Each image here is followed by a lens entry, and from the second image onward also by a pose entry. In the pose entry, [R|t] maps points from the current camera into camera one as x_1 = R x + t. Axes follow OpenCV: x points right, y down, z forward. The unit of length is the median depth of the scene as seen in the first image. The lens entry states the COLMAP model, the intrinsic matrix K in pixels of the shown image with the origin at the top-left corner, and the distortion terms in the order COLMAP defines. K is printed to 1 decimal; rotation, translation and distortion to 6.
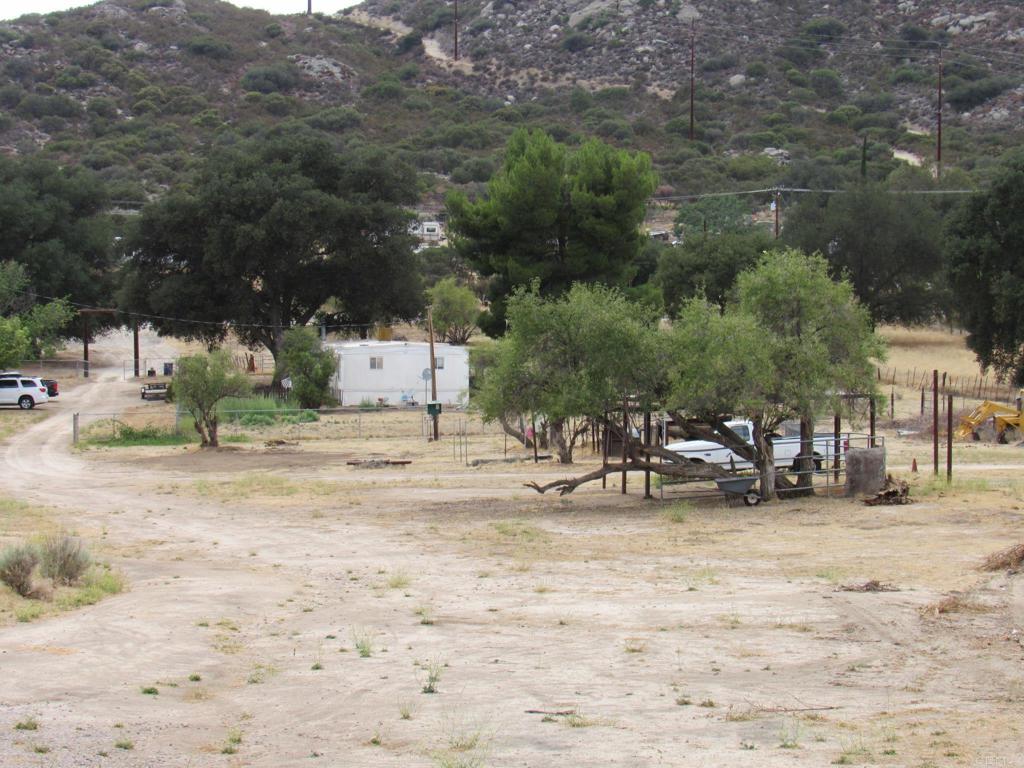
lens RADIAL K [[2456.5, 0, 512.0], [0, 2456.5, 384.0], [0, 0, 1]] dist [-0.093115, 0.556881]
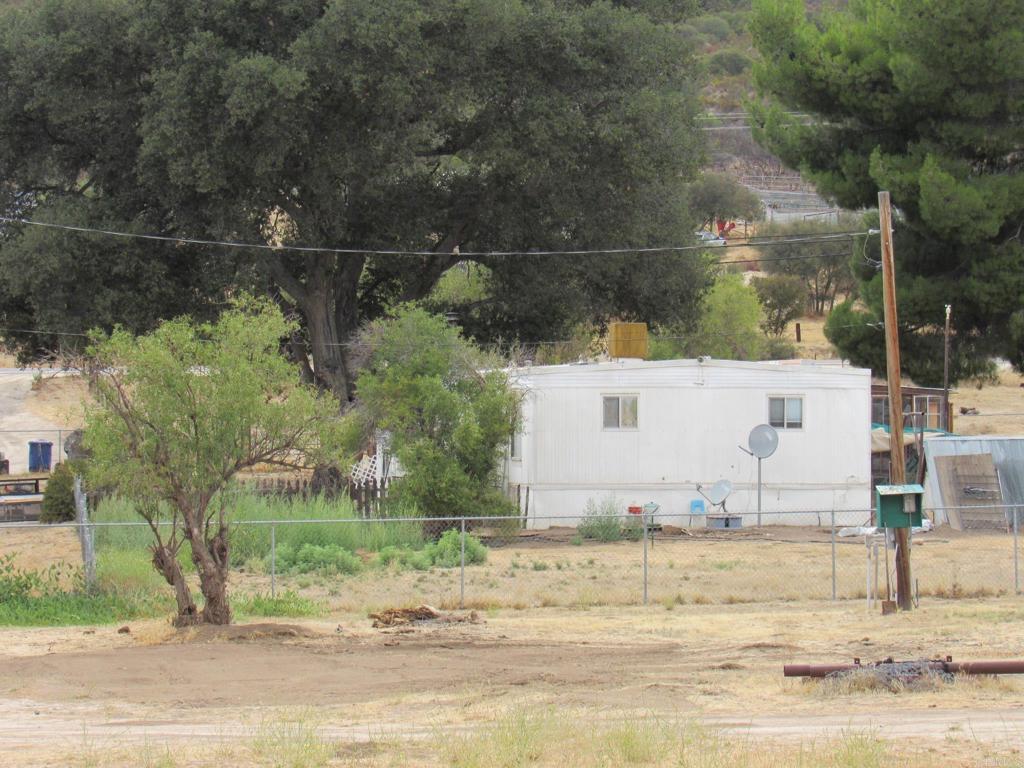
lens RADIAL K [[4494.8, 0, 508.7], [0, 4494.8, 438.7], [0, 0, 1]] dist [0.147355, 2.058479]
pose [[0.999543, 0.000091, -0.030227, -0.046020], [-0.000850, 0.999685, -0.025103, 0.011014], [0.030215, 0.025117, 0.999228, 0.293709]]
